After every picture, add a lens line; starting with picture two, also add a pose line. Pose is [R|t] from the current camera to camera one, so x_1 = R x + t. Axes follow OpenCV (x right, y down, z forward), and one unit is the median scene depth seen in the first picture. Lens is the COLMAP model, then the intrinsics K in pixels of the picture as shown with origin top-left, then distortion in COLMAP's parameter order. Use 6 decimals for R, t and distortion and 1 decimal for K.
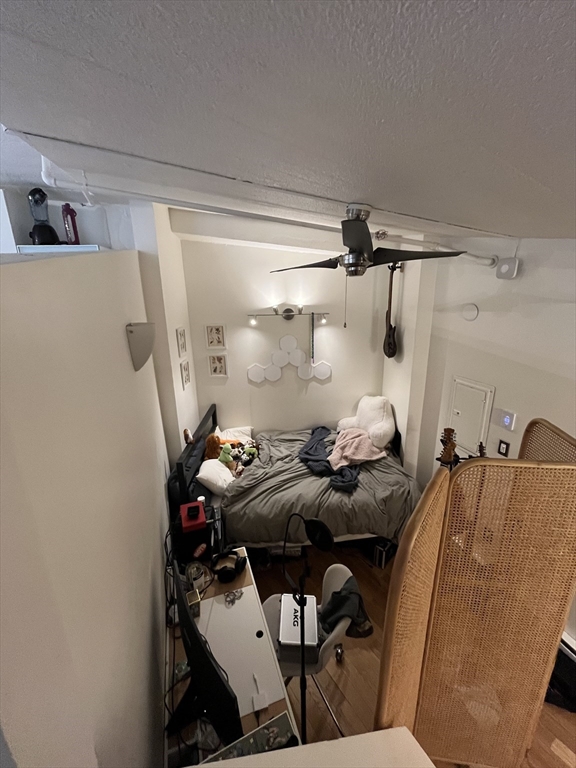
lens RADIAL K [[311.2, 0, 288.0], [0, 311.2, 384.0], [0, 0, 1]] dist [-0.001960, 0.000124]
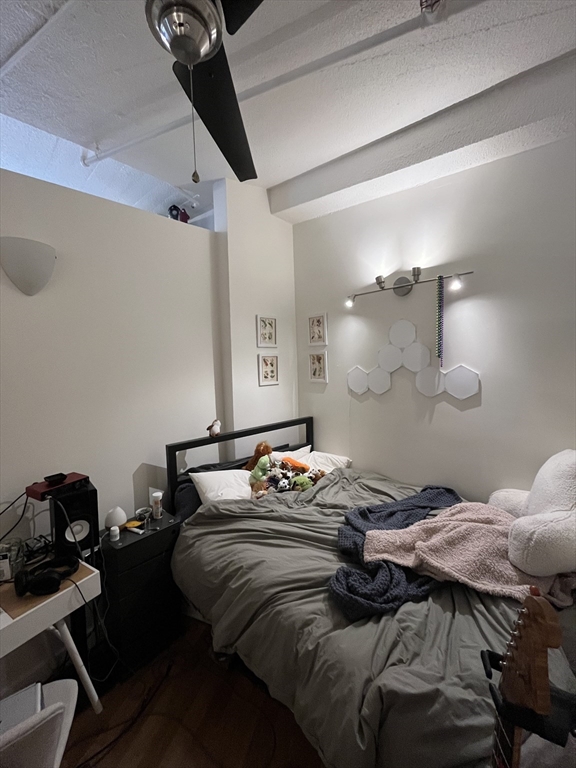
lens RADIAL K [[311.2, 0, 288.0], [0, 311.2, 384.0], [0, 0, 1]] dist [-0.001960, 0.000124]
pose [[0.644879, 0.062337, -0.761738, 0.337981], [-0.195113, 0.977071, -0.085222, 0.066062], [0.738960, 0.203583, 0.642255, 0.455237]]
